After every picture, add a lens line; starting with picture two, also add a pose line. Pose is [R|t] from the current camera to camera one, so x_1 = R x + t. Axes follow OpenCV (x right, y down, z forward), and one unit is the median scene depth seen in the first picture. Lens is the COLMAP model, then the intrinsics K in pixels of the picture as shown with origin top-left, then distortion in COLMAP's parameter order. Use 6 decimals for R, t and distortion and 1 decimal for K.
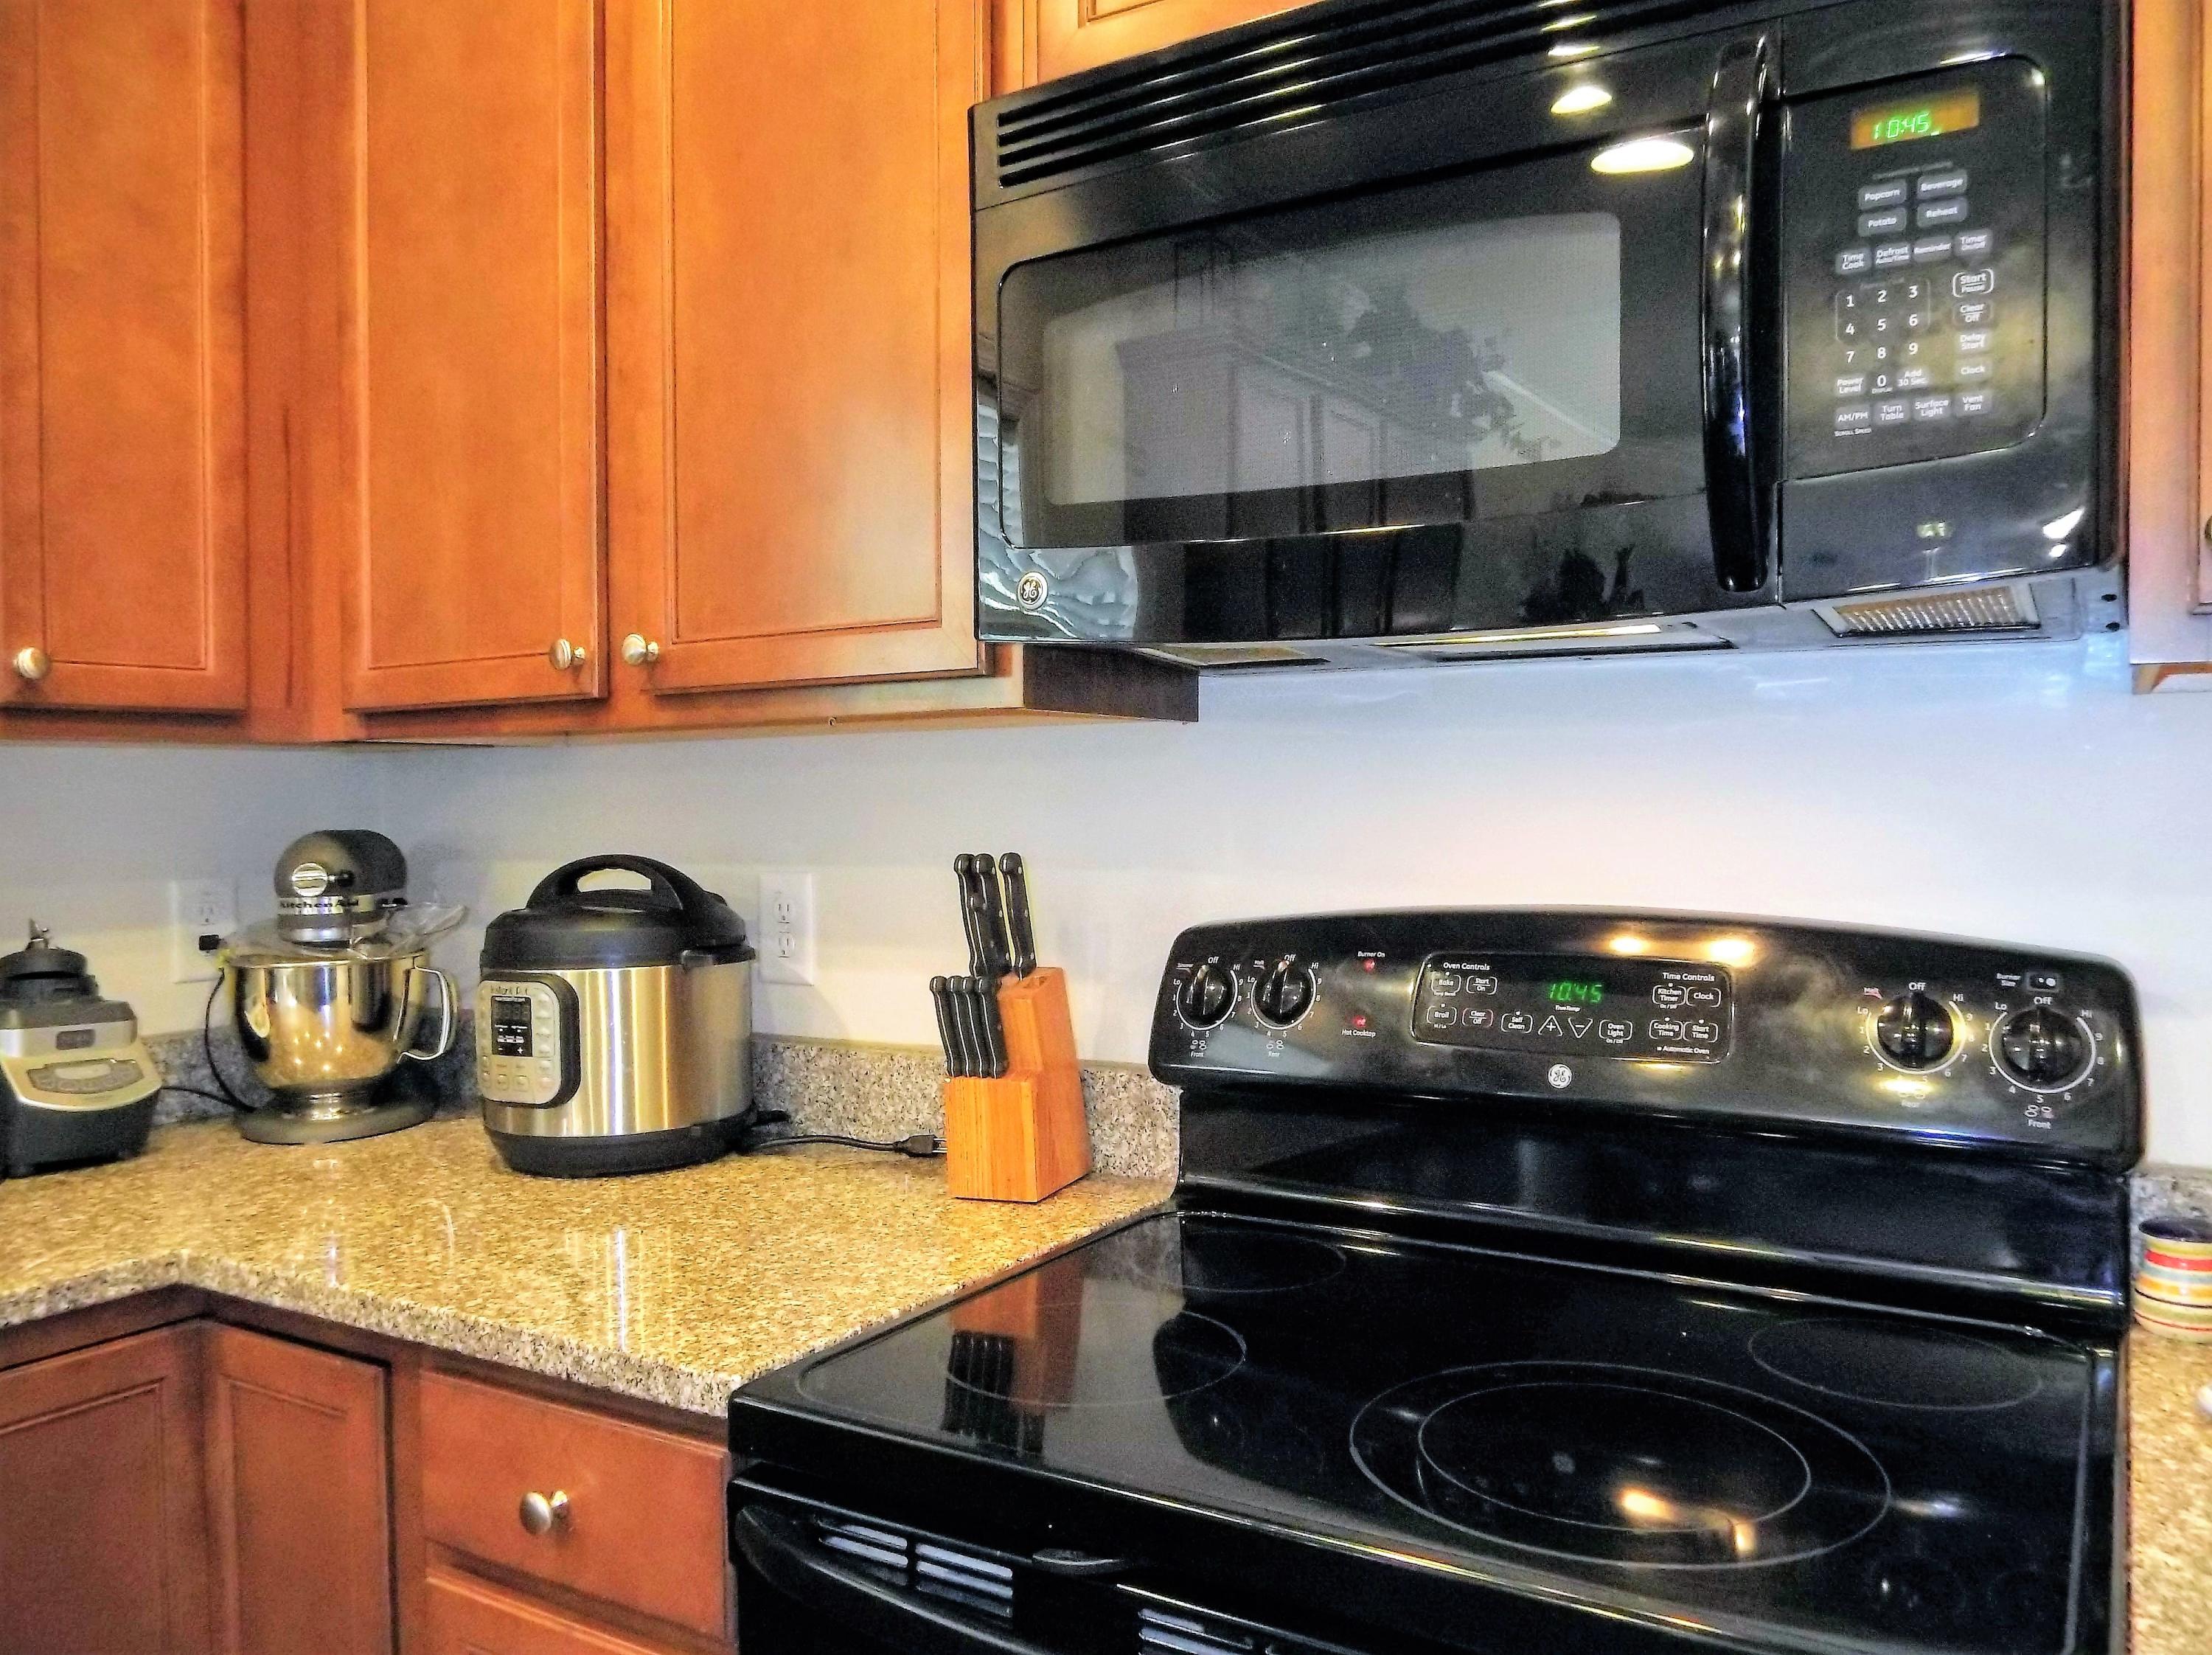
lens RADIAL K [[1644.8, 0, 1106.1], [0, 1644.8, 828.1], [0, 0, 1]] dist [0.011405, 0.002301]
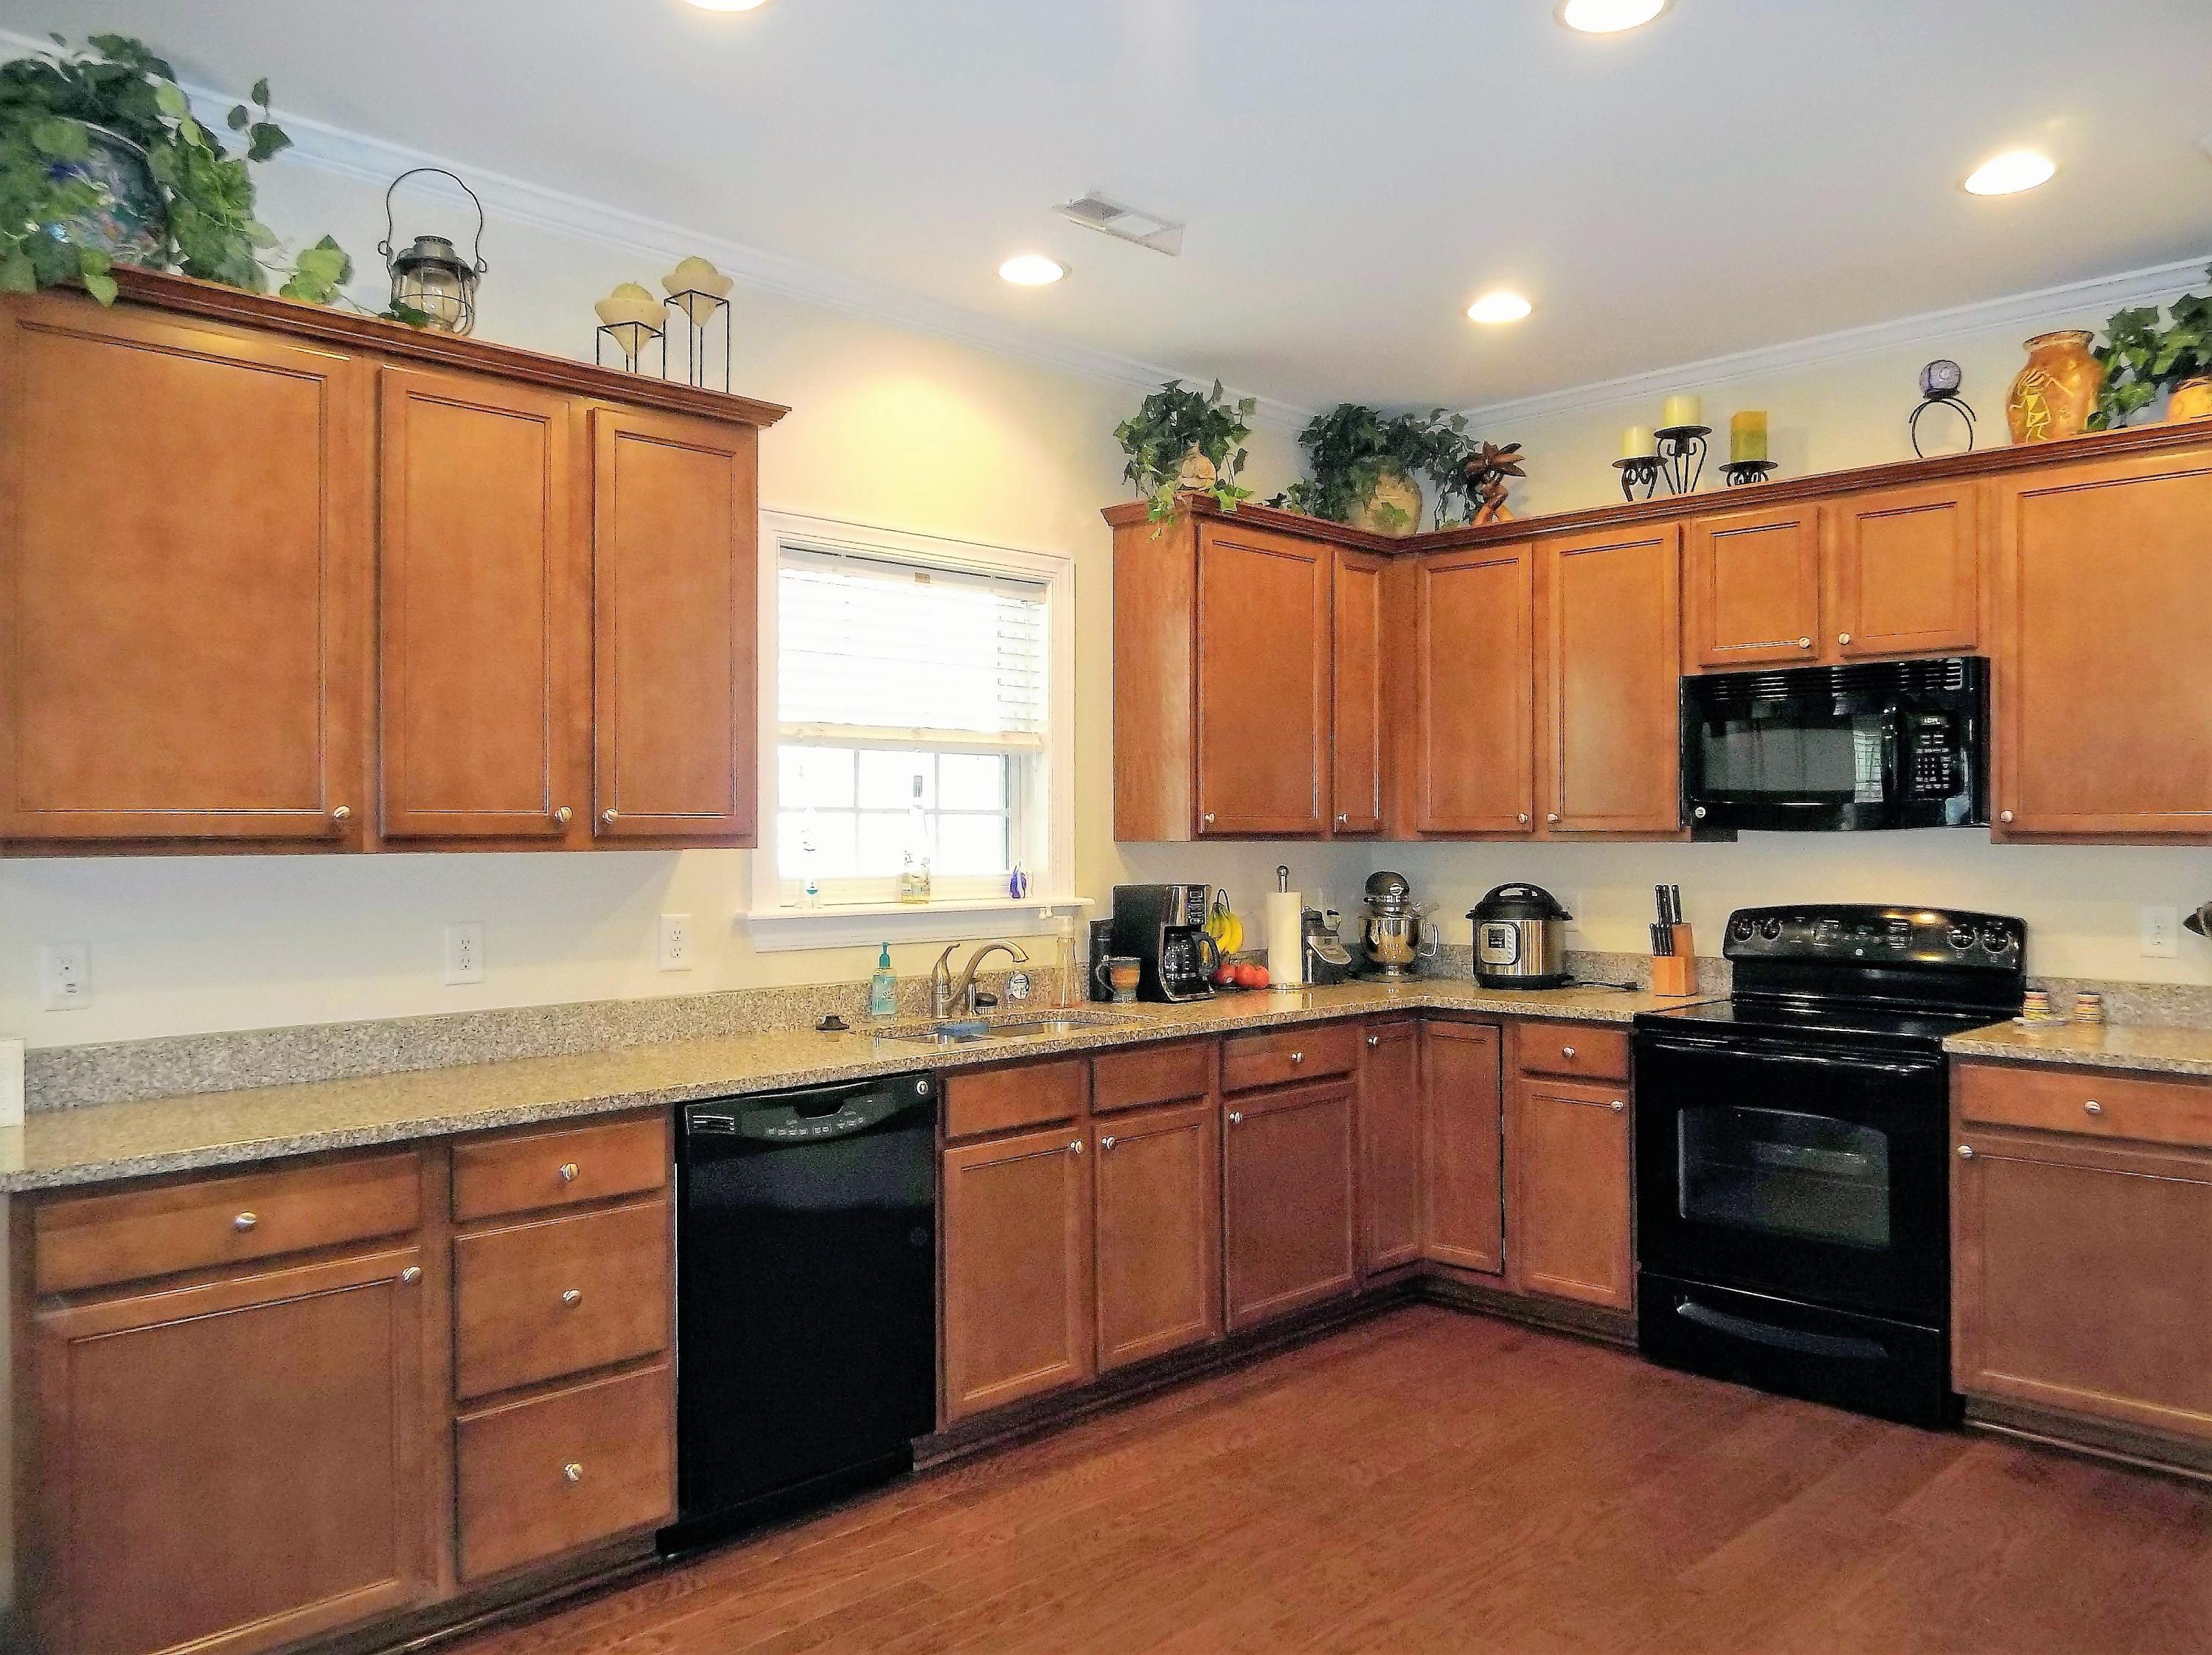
lens RADIAL K [[1644.8, 0, 1104.4], [0, 1644.8, 823.1], [0, 0, 1]] dist [0.011405, 0.002301]
pose [[0.969330, 0.003988, -0.245732, -0.329643], [-0.007446, 0.999886, -0.013145, -0.049225], [0.245651, 0.014571, 0.969249, -2.213784]]
